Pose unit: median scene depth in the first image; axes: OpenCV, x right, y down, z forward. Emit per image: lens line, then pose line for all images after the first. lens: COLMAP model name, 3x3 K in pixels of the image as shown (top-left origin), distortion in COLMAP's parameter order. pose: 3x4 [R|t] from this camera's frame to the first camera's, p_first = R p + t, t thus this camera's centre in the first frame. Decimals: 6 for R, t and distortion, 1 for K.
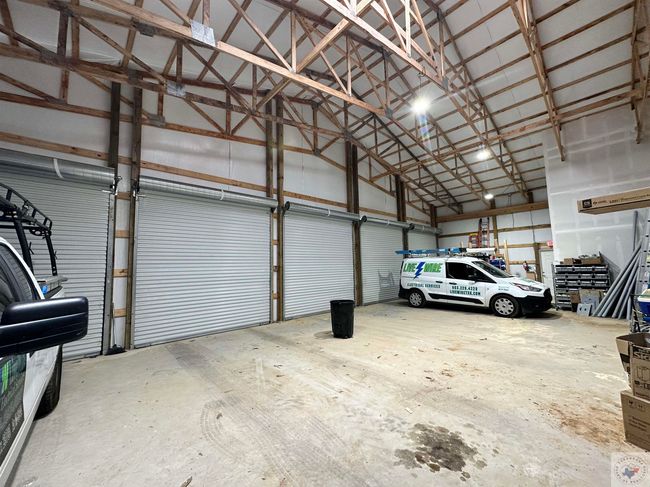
lens RADIAL K [[258.7, 0, 324.8], [0, 258.7, 242.7], [0, 0, 1]] dist [-0.004187, 0.001145]
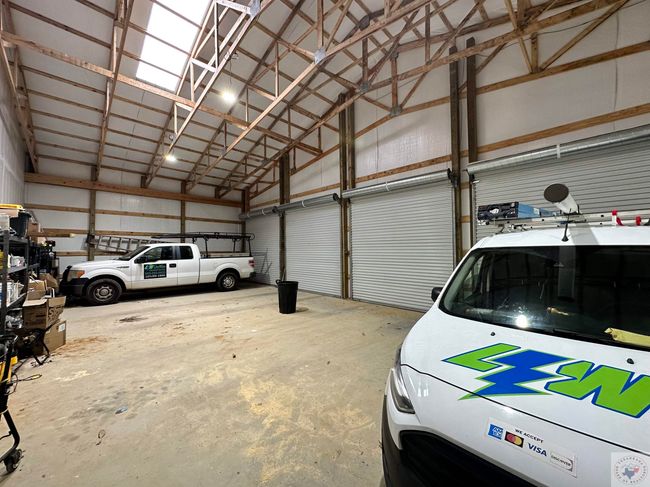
lens RADIAL K [[258.7, 0, 325.1], [0, 258.7, 241.0], [0, 0, 1]] dist [-0.004187, 0.001145]
pose [[0.036545, -0.015832, -0.999207, 1.144213], [0.094939, 0.995407, -0.012299, 0.067856], [0.994812, -0.094414, 0.037880, 1.056341]]
